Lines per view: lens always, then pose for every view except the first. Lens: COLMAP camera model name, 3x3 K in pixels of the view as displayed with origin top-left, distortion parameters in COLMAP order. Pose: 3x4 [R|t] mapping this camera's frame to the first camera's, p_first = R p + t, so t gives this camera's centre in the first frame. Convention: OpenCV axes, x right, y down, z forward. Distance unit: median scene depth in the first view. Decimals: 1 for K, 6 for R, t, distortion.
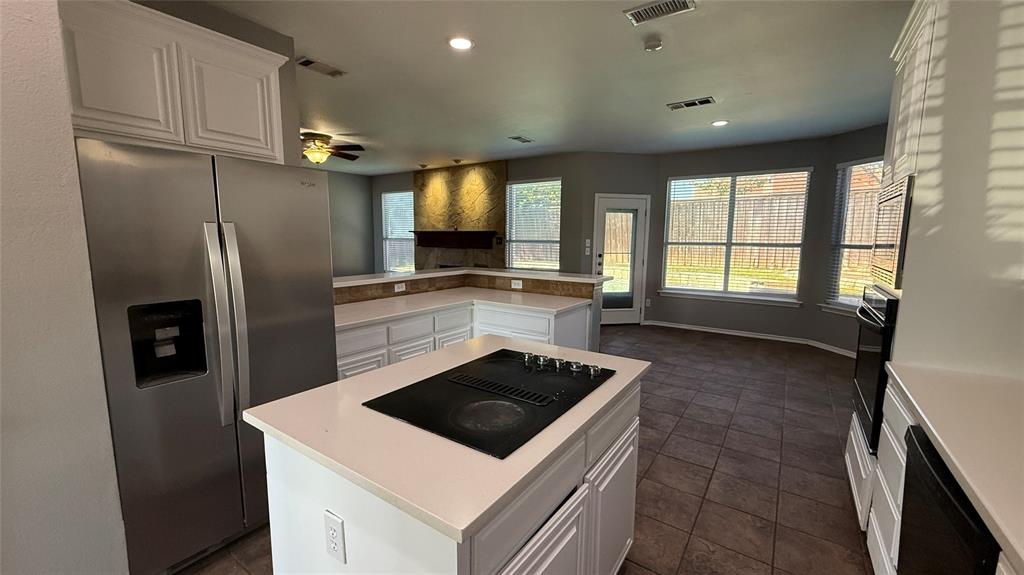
lens RADIAL K [[408.6, 0, 510.1], [0, 408.6, 288.0], [0, 0, 1]] dist [-0.001157, 0.000227]
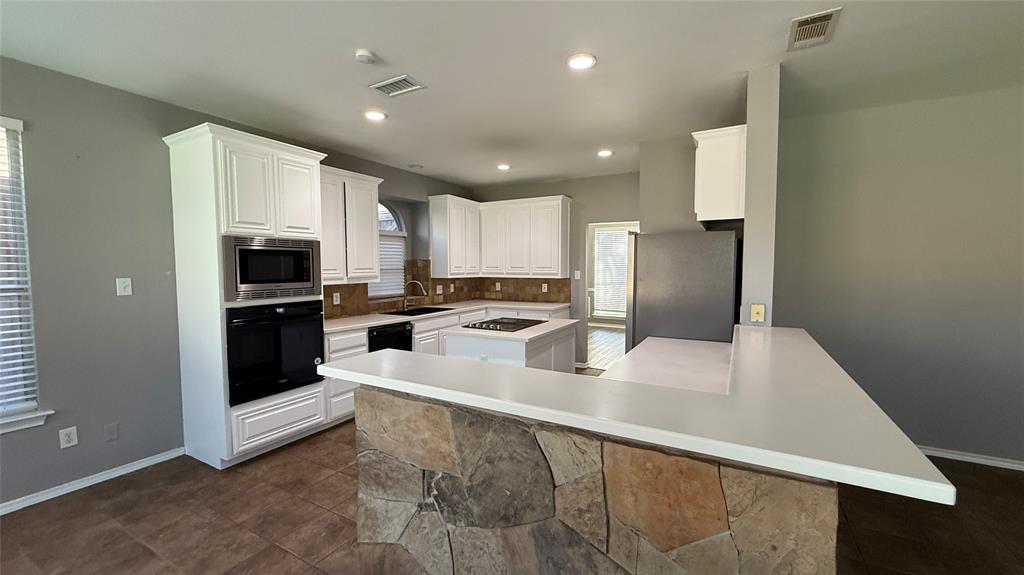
lens RADIAL K [[408.6, 0, 510.2], [0, 408.6, 287.8], [0, 0, 1]] dist [-0.001157, 0.000227]
pose [[-0.995538, -0.000615, -0.094365, 0.103924], [-0.018358, 0.982135, 0.187278, -0.229098], [0.092564, 0.188175, -0.977764, 1.657130]]
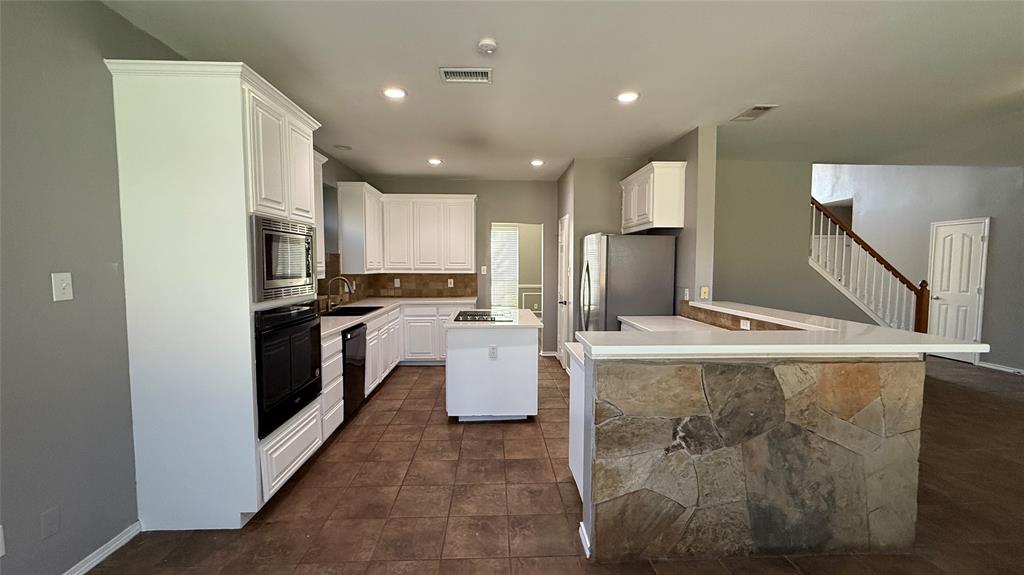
lens RADIAL K [[408.6, 0, 509.8], [0, 408.6, 287.9], [0, 0, 1]] dist [-0.001157, 0.000227]
pose [[-0.796875, 0.026676, -0.603554, 0.715046], [-0.089146, 0.982897, 0.161142, -0.191344], [0.597530, 0.182214, -0.780868, 1.507324]]
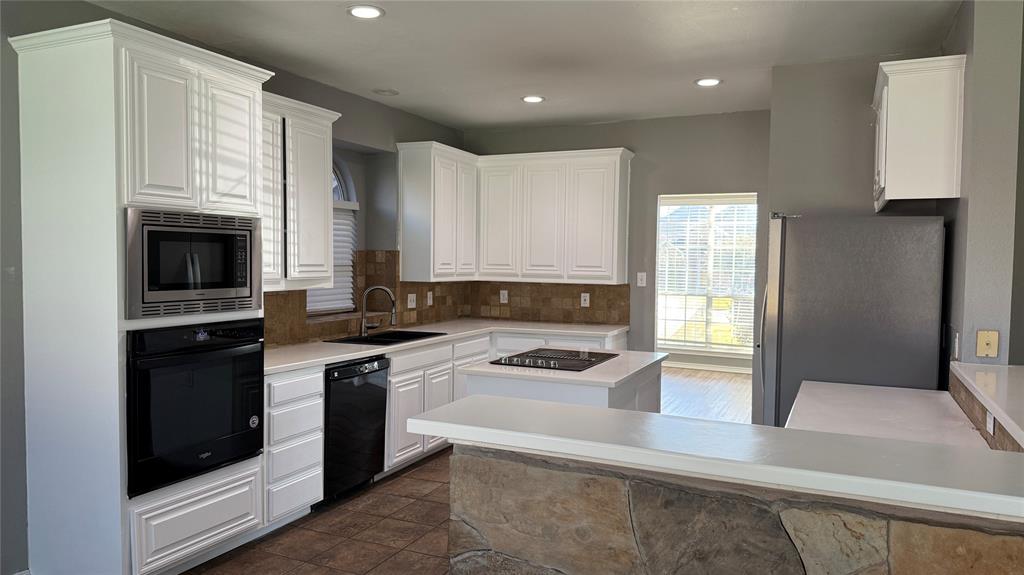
lens RADIAL K [[720.4, 0, 512.9], [0, 720.4, 286.8], [0, 0, 1]] dist [0.039186, -0.046122]
pose [[-0.984726, -0.013359, -0.173600, 0.312386], [-0.043232, 0.984588, 0.169460, -0.243002], [0.168661, 0.174377, -0.970127, 1.719126]]
